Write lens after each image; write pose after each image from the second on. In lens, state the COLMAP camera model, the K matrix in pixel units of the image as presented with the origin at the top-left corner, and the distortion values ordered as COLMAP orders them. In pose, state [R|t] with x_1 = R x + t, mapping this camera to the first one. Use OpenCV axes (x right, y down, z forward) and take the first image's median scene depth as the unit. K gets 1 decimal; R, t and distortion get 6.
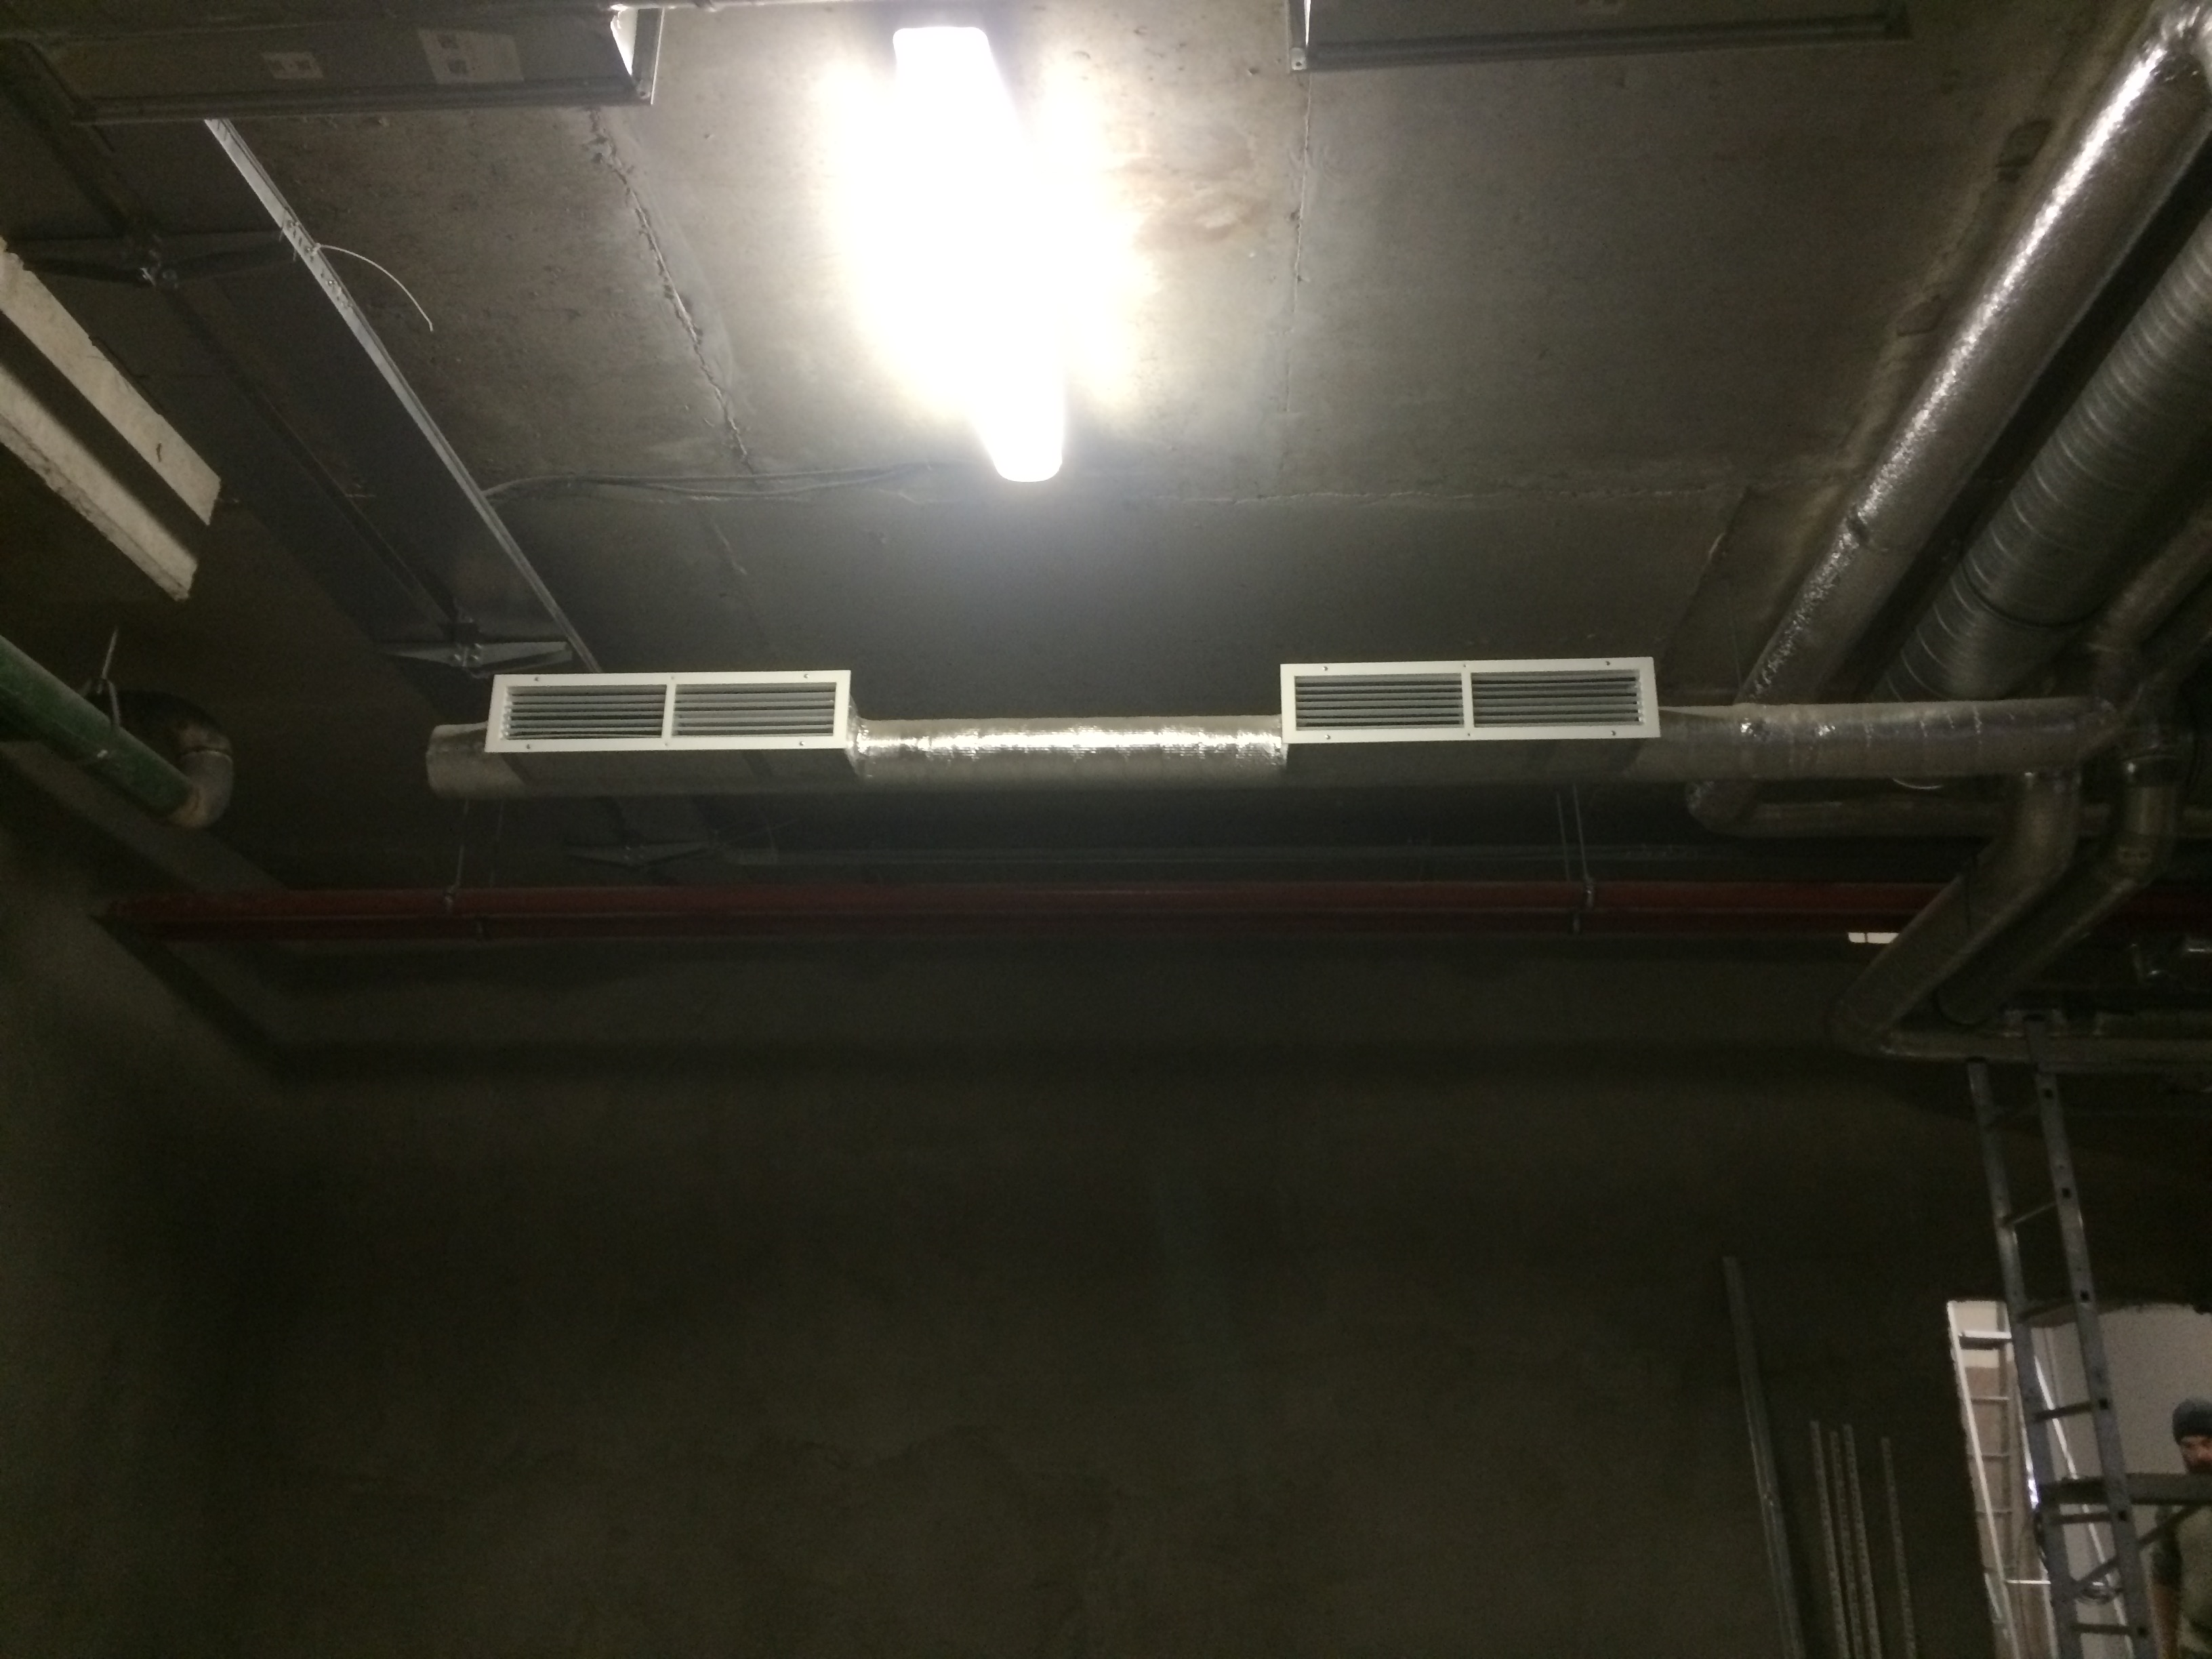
lens RADIAL K [[1876.6, 0, 1106.0], [0, 1876.6, 829.5], [0, 0, 1]] dist [0.108805, -0.132459]
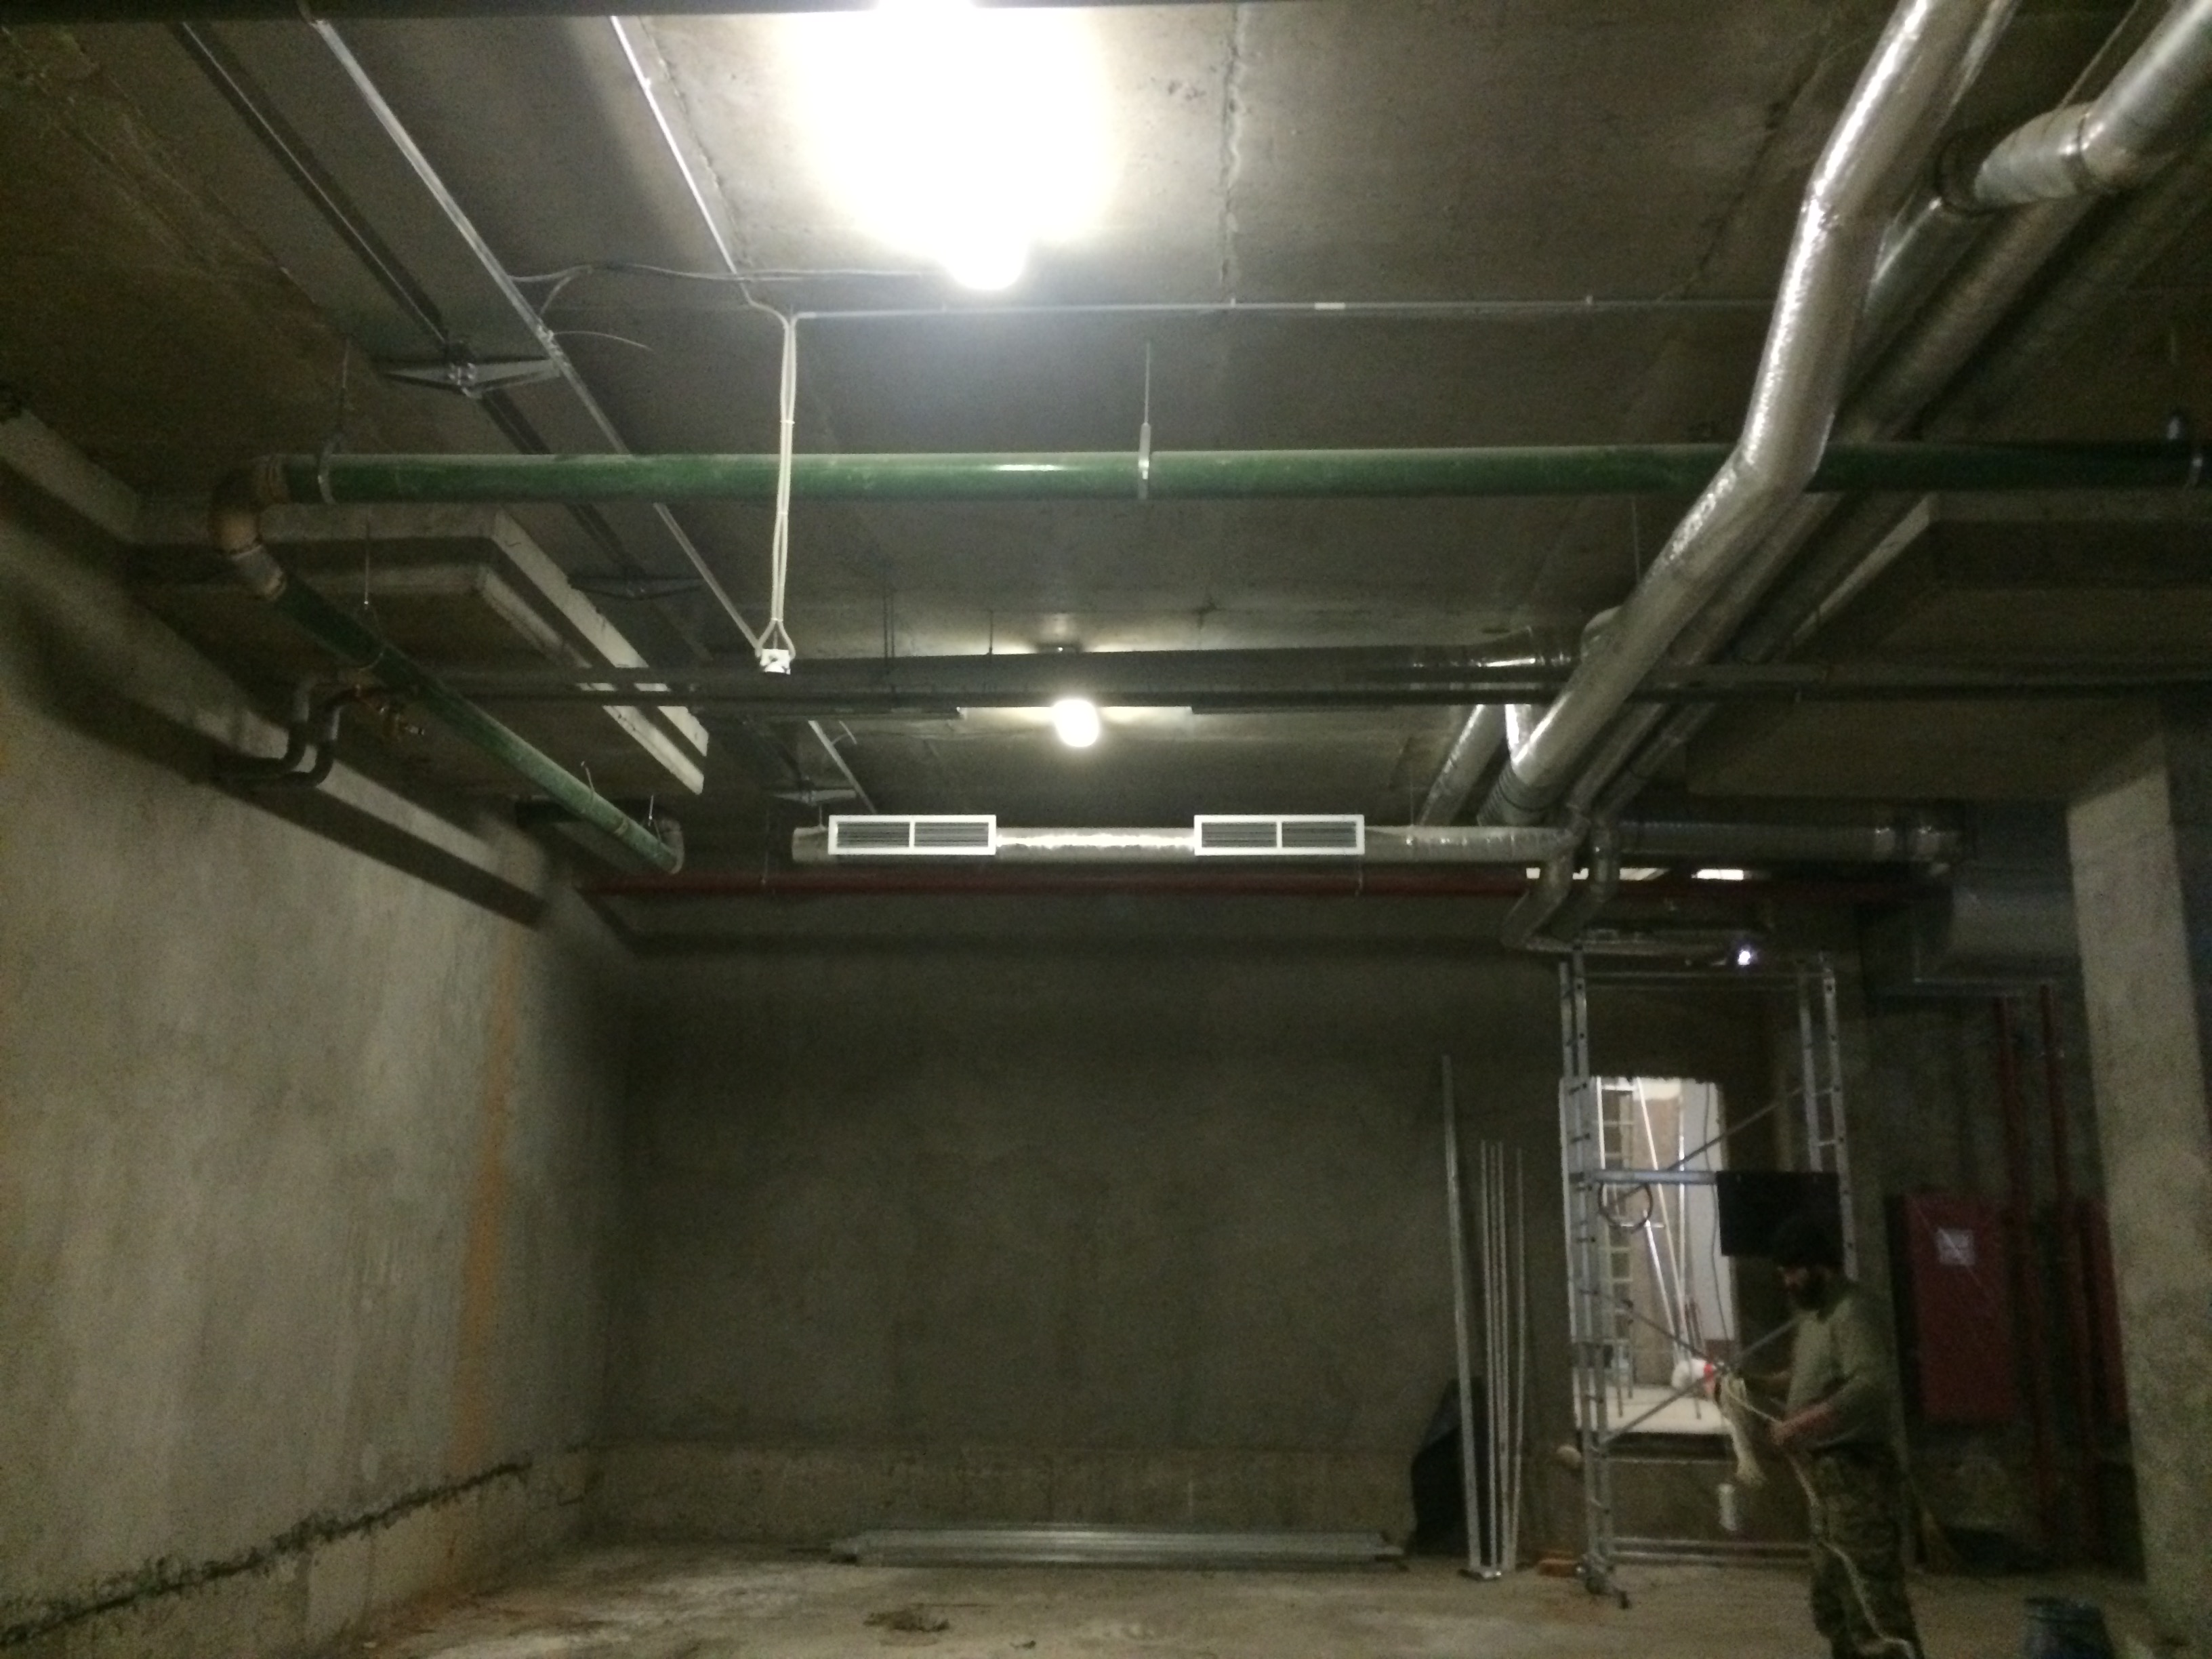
lens RADIAL K [[1876.6, 0, 1106.0], [0, 1876.6, 829.5], [0, 0, 1]] dist [0.108805, -0.132459]
pose [[0.999933, 0.001768, 0.011424, -0.033677], [-0.003550, 0.987448, 0.157906, -0.408939], [-0.011001, -0.157936, 0.987388, -1.125469]]
